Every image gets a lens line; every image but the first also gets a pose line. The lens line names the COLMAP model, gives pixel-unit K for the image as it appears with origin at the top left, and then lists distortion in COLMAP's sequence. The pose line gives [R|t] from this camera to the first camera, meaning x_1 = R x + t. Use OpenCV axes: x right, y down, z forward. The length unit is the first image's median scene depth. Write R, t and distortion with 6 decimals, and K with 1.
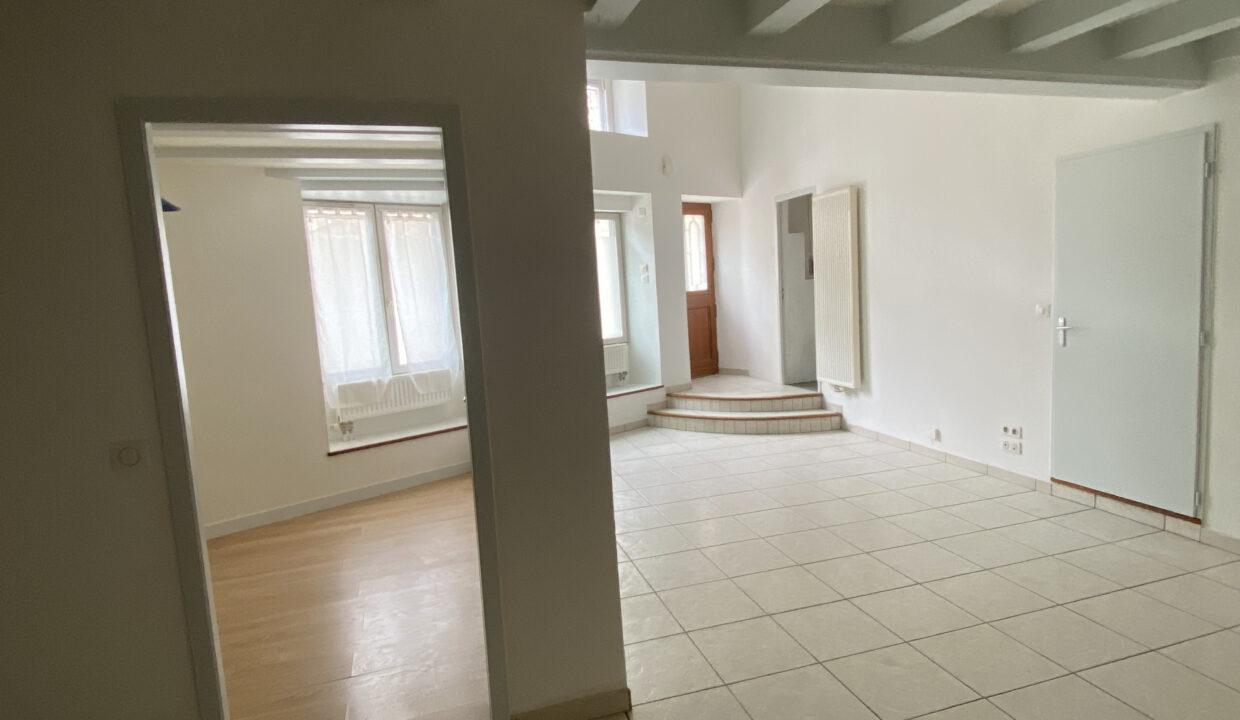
lens RADIAL K [[671.8, 0, 620.0], [0, 671.8, 360.0], [0, 0, 1]] dist [-0.002044, -0.000871]
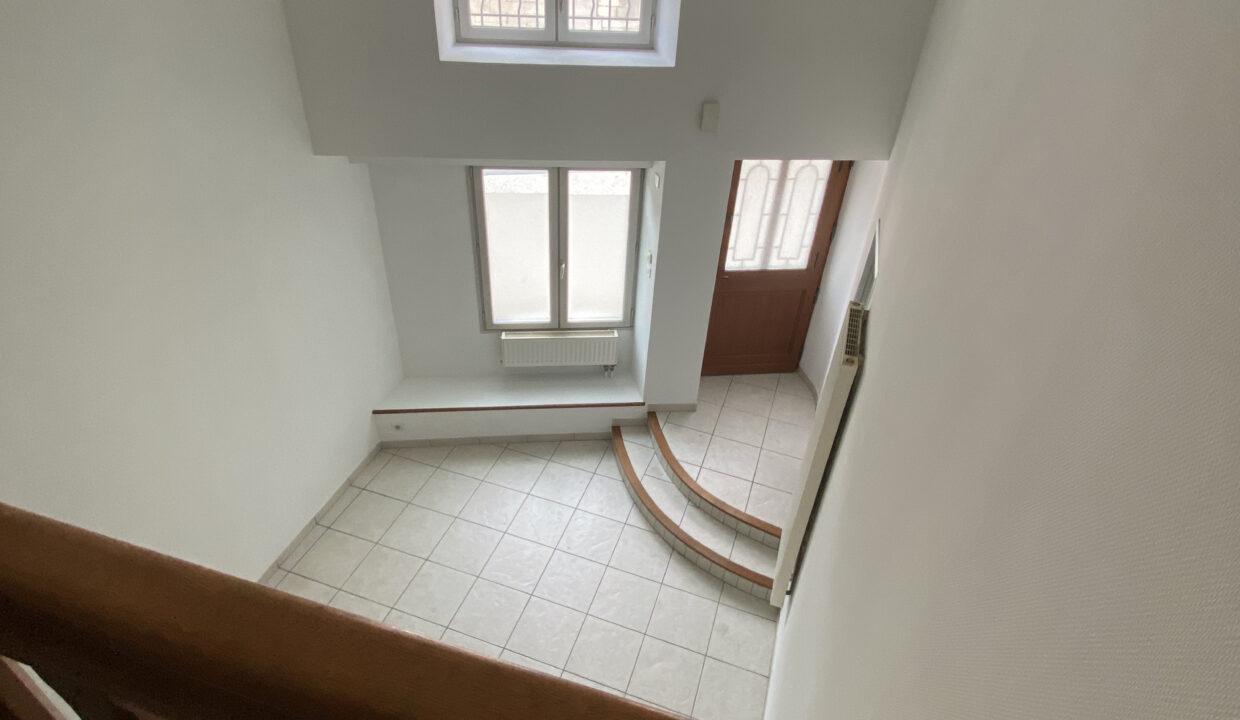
lens RADIAL K [[671.8, 0, 620.0], [0, 671.8, 360.0], [0, 0, 1]] dist [-0.002044, -0.000871]
pose [[0.806722, 0.423593, -0.412031, 0.361697], [-0.158490, 0.826806, 0.539696, -0.441955], [0.569281, -0.370082, 0.734138, 0.471405]]
